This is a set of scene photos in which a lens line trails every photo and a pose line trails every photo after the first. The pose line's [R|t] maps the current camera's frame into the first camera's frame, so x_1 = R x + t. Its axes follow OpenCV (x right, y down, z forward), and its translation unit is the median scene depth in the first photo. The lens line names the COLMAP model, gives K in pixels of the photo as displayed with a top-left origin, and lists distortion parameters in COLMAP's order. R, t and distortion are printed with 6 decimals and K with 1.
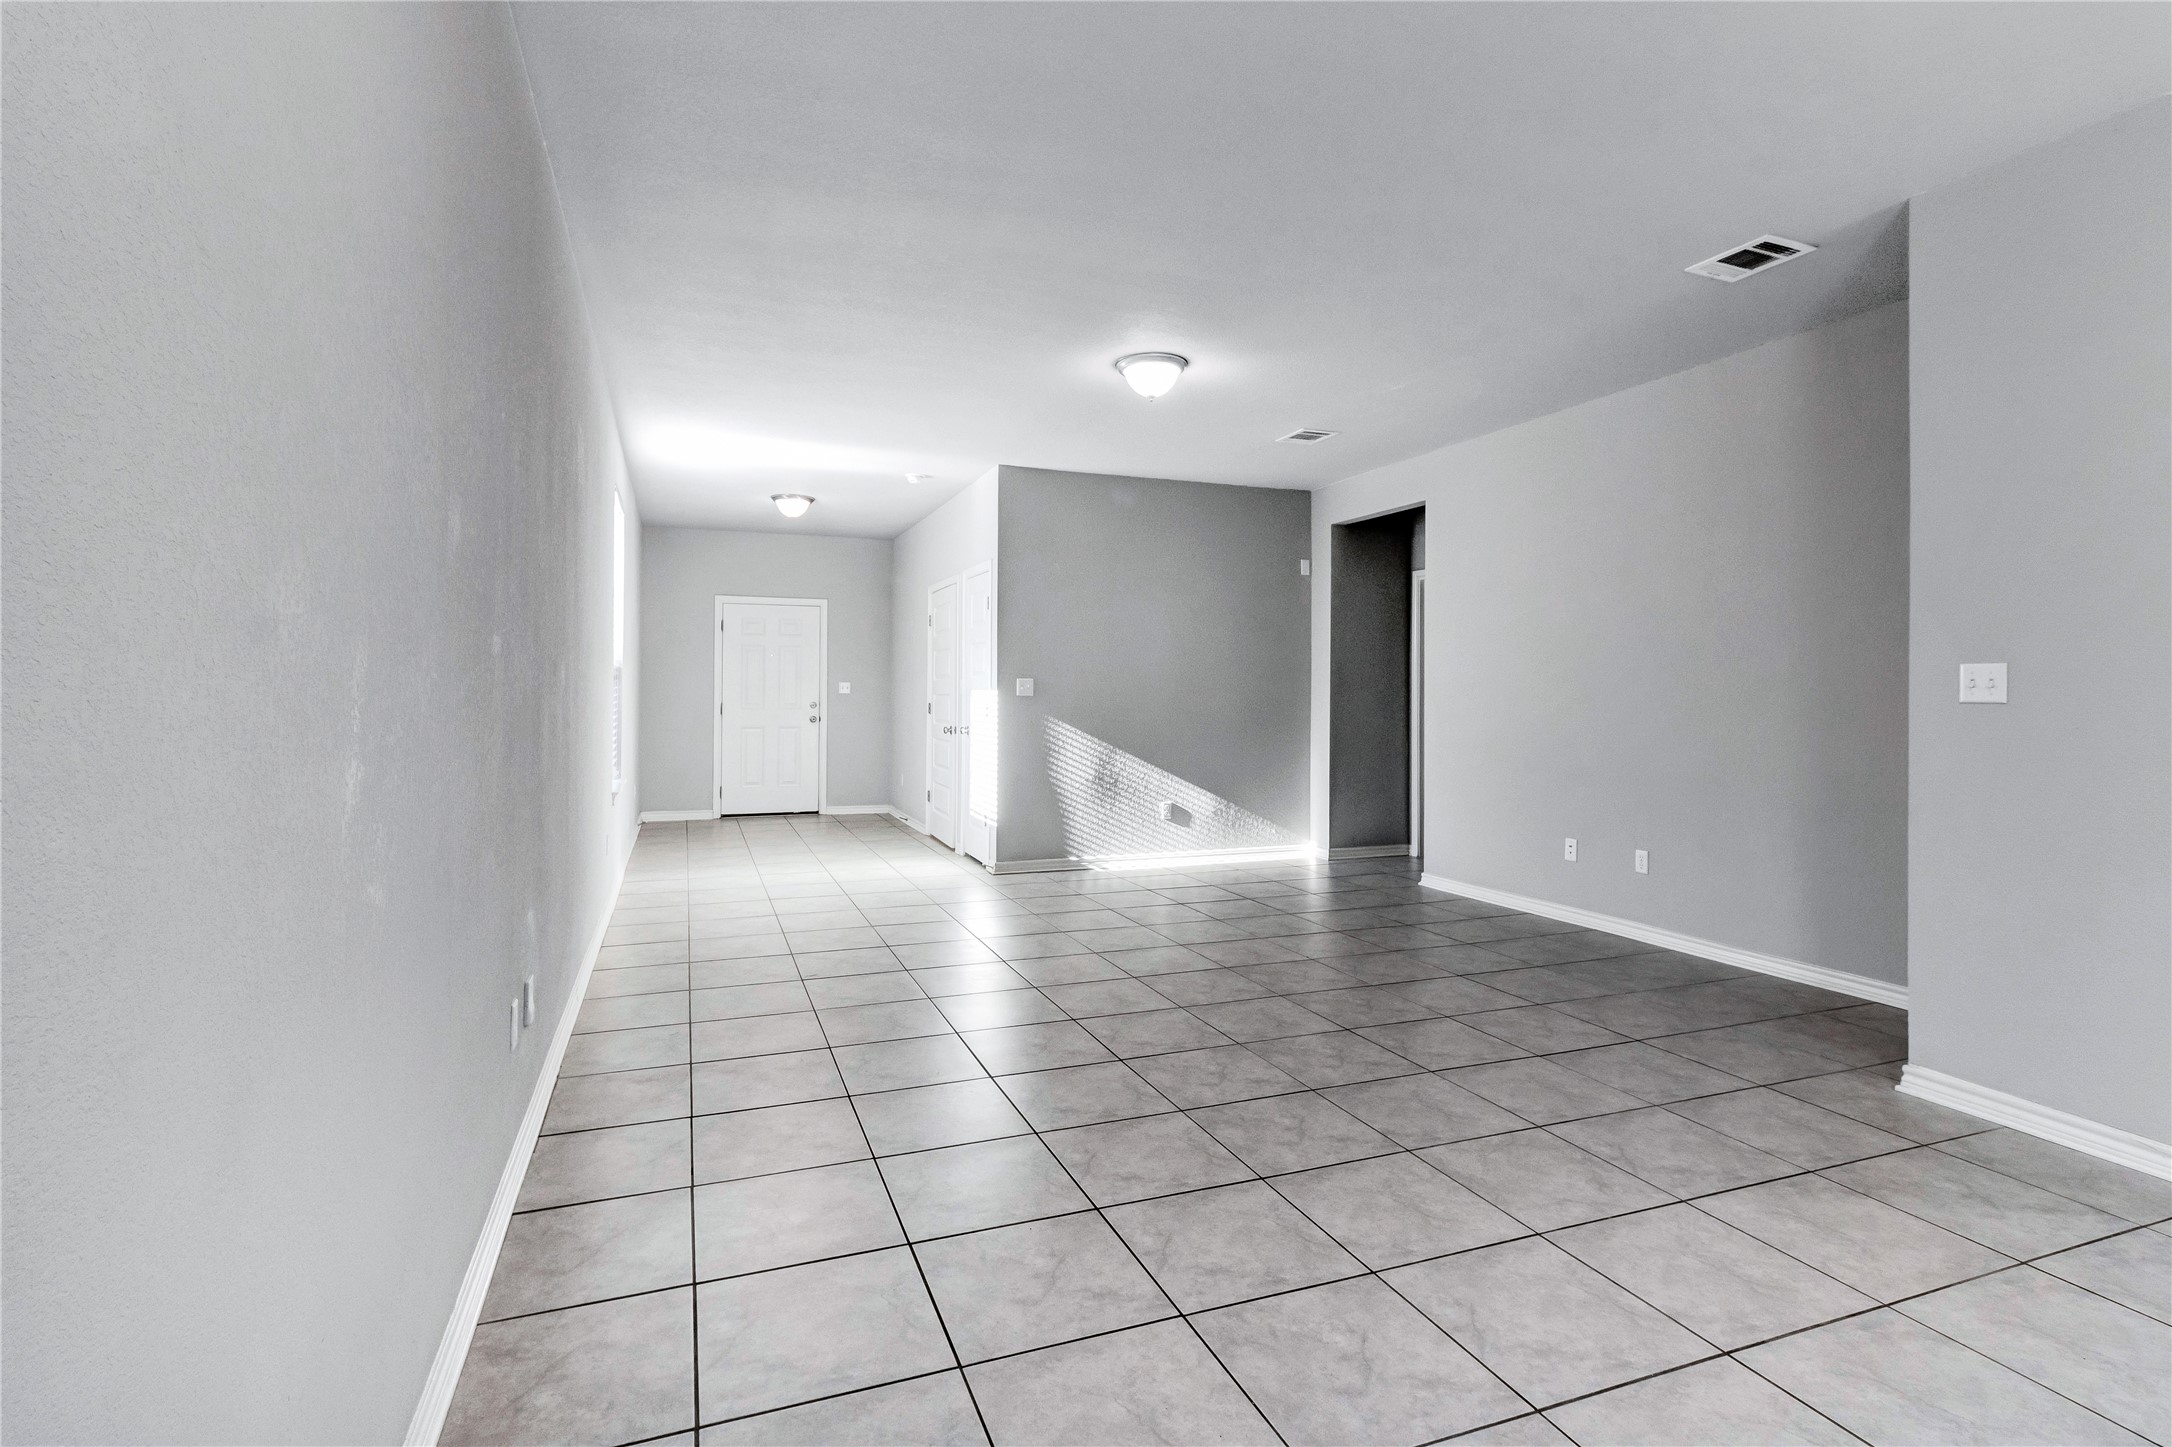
lens RADIAL K [[1030.3, 0, 1095.4], [0, 1030.3, 681.3], [0, 0, 1]] dist [0.002870, -0.000192]
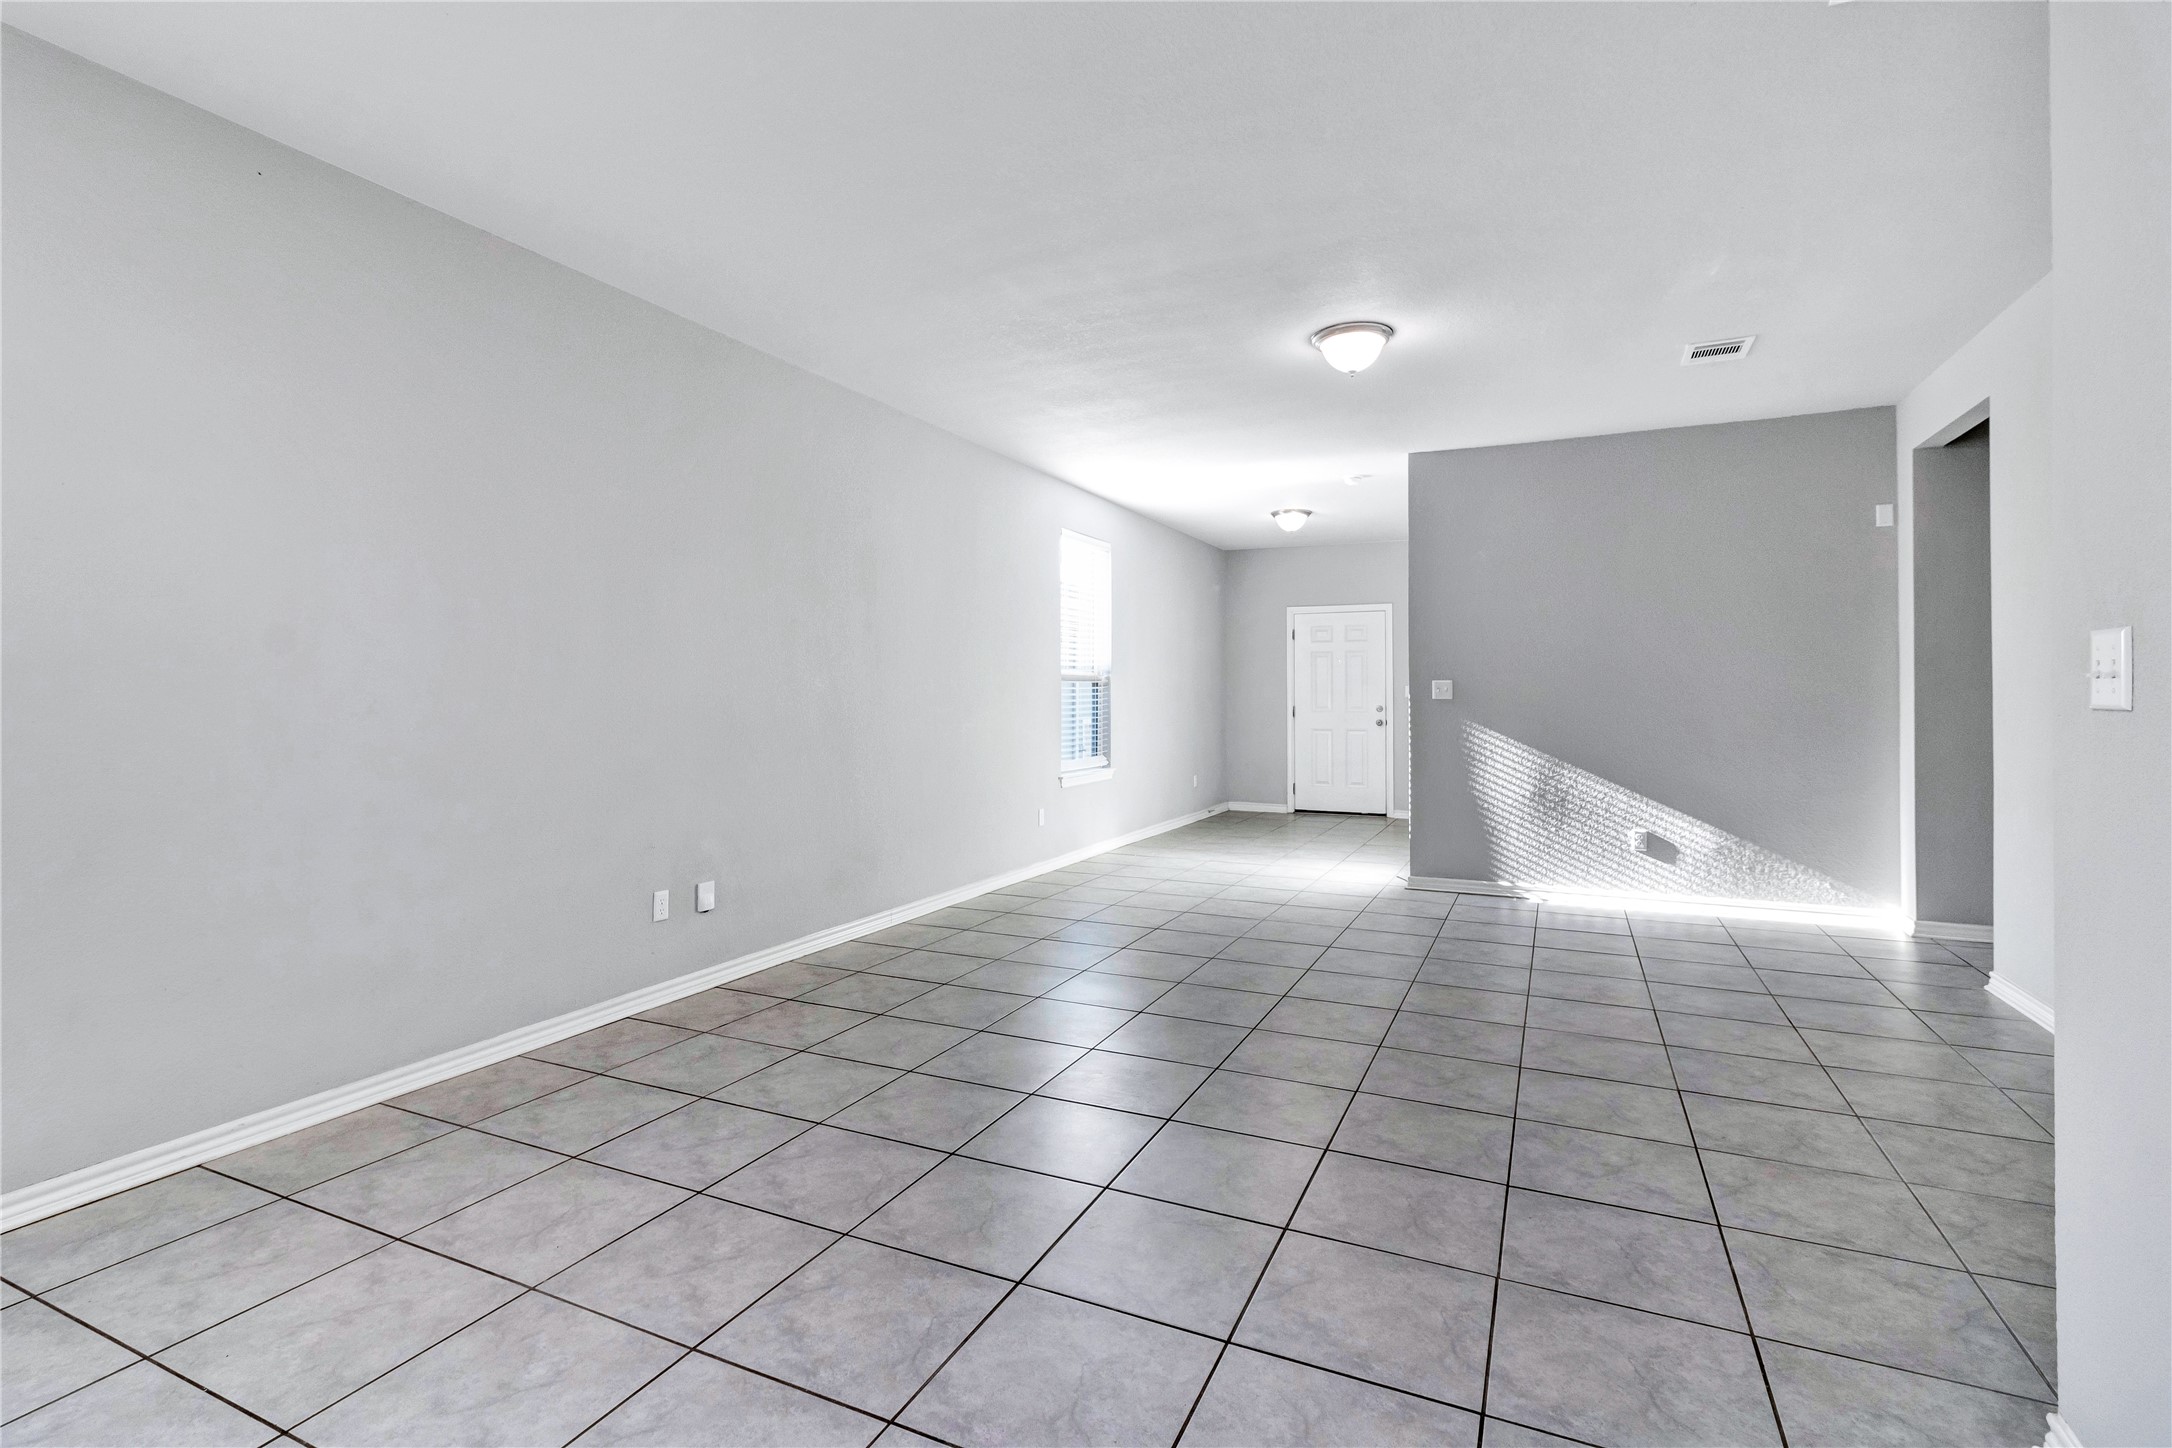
lens RADIAL K [[1030.3, 0, 1093.5], [0, 1030.3, 704.2], [0, 0, 1]] dist [0.002870, -0.000192]
pose [[0.691067, 0.001192, -0.722790, 0.361495], [0.012073, 0.999840, 0.013193, 0.002234], [0.722690, -0.017844, 0.690942, 0.133182]]
